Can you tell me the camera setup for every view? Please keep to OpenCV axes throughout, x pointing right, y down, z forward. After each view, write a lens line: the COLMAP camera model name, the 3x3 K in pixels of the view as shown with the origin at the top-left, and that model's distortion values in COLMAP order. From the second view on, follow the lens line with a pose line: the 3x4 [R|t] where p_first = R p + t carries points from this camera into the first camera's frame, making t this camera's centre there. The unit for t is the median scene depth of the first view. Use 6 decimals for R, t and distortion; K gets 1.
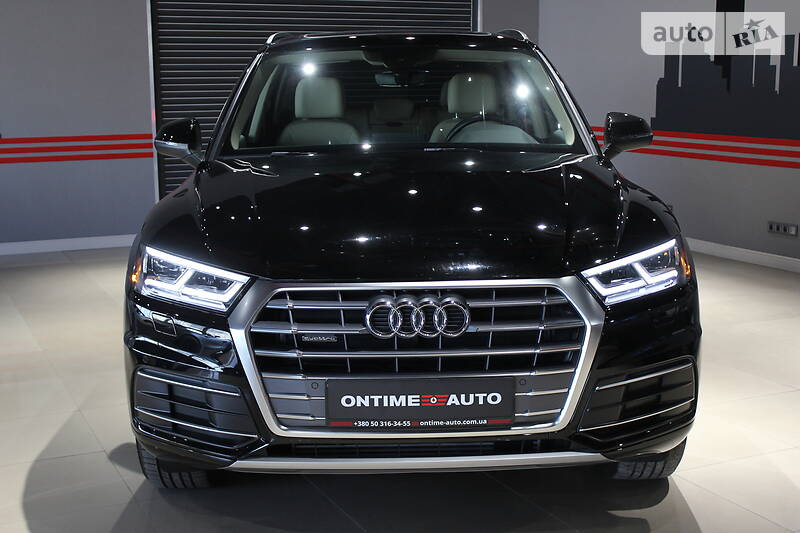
lens RADIAL K [[1102.3, 0, 399.9], [0, 1102.3, 267.6], [0, 0, 1]] dist [0.003659, 0.000000]
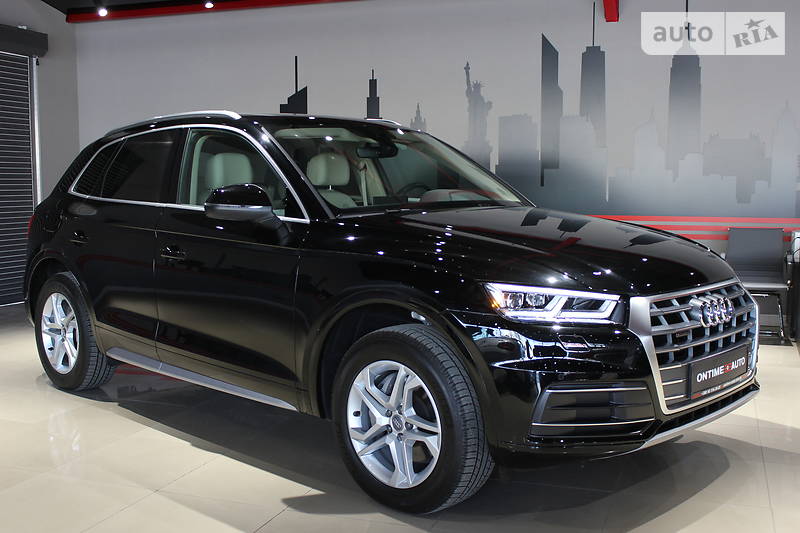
lens RADIAL K [[874.5, 0, 404.8], [0, 874.5, 271.1], [0, 0, 1]] dist [-0.093407, 0.000000]
pose [[0.699992, -0.060297, 0.711600, -1.030986], [0.112893, 0.993243, -0.026889, -0.019918], [-0.705171, 0.099157, 0.702070, 0.496643]]
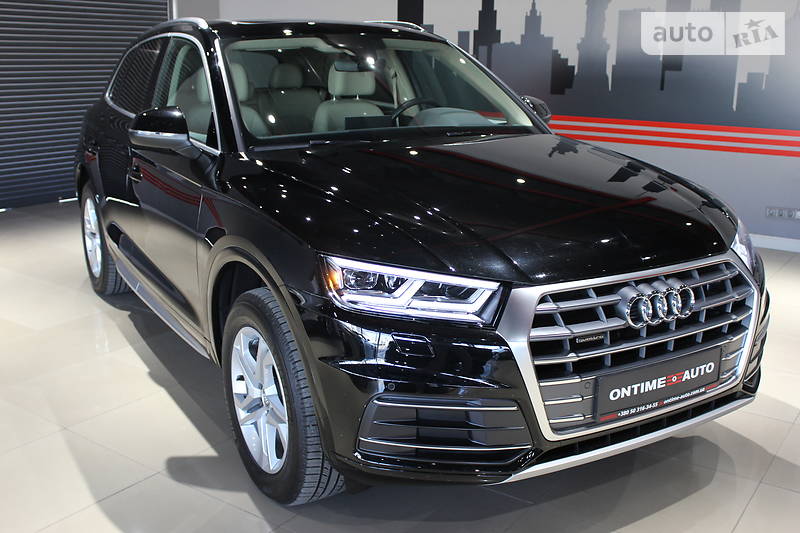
lens RADIAL K [[823.0, 0, 412.7], [0, 823.0, 258.4], [0, 0, 1]] dist [-0.082730, 0.000000]
pose [[0.861430, -0.097562, 0.498418, -0.566517], [0.062671, 0.994295, 0.086309, -0.079888], [-0.503995, -0.043113, 0.862630, 0.444800]]
